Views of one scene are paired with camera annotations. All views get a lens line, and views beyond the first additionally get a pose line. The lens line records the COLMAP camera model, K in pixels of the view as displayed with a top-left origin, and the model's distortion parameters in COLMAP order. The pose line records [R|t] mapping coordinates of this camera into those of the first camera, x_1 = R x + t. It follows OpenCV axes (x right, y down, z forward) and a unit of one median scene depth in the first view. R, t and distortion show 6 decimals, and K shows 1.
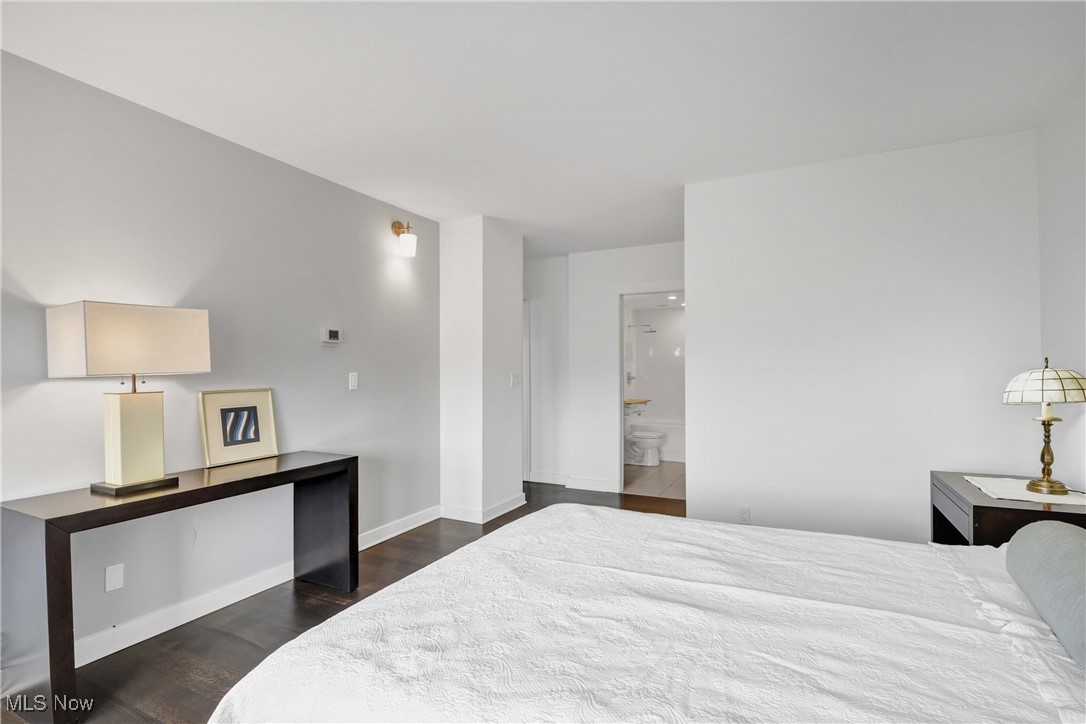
lens RADIAL K [[522.4, 0, 543.9], [0, 522.4, 367.0], [0, 0, 1]] dist [0.003694, 0.000287]
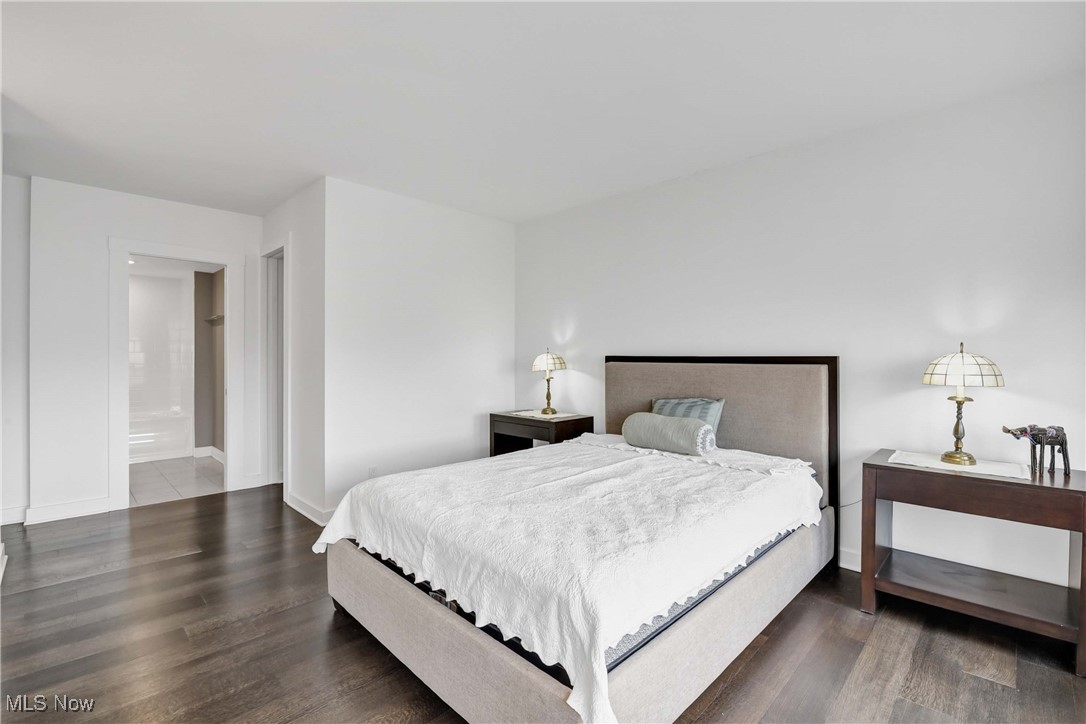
lens RADIAL K [[495.5, 0, 544.2], [0, 495.5, 358.0], [0, 0, 1]] dist [-0.018115, 0.000136]
pose [[0.324487, -0.001095, 0.945889, -0.872023], [0.001504, 0.999999, 0.000642, 0.019753], [-0.945889, 0.001214, 0.324489, 0.396413]]
